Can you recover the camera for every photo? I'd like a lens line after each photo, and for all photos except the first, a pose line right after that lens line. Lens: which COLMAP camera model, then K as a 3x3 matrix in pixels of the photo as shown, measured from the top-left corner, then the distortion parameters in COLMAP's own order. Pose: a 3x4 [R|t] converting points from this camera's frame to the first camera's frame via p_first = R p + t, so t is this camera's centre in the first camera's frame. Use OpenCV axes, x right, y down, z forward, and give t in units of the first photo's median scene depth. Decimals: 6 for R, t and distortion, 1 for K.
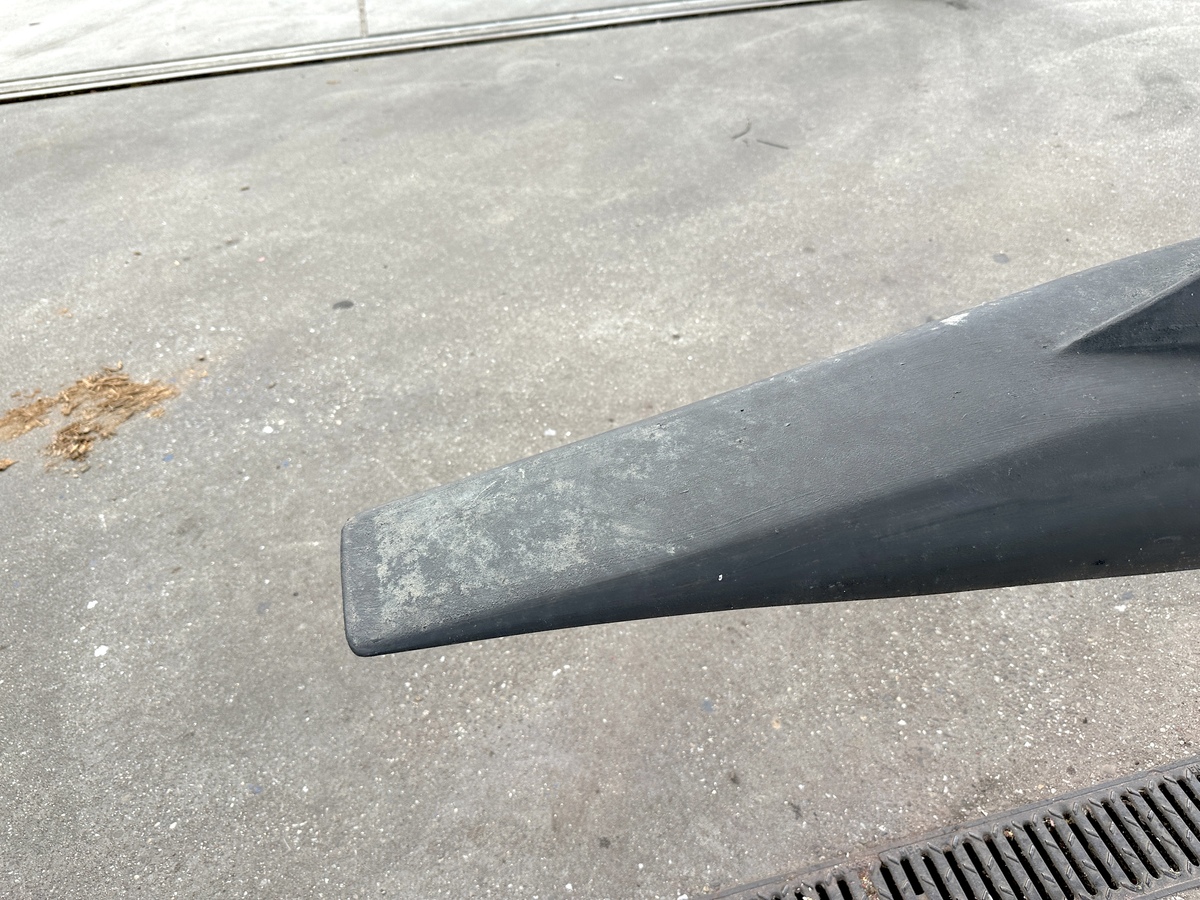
lens RADIAL K [[856.4, 0, 600.0], [0, 856.4, 450.0], [0, 0, 1]] dist [-0.051602, 0.023675]
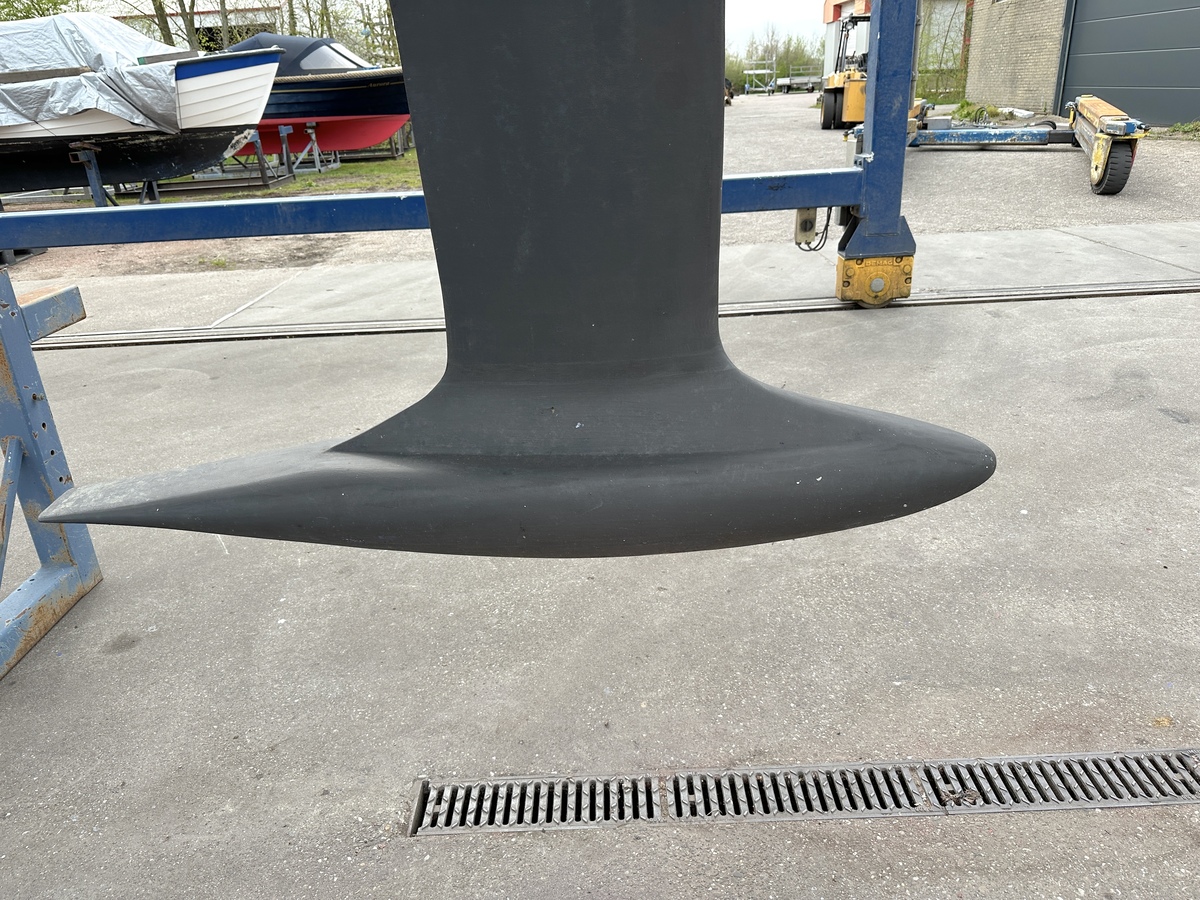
lens RADIAL K [[856.4, 0, 600.0], [0, 856.4, 450.0], [0, 0, 1]] dist [-0.051602, 0.023675]
pose [[0.970165, 0.091275, -0.224610, 0.203094], [-0.154469, 0.946758, -0.282470, 0.151507], [0.186868, 0.308737, 0.932610, -0.310183]]
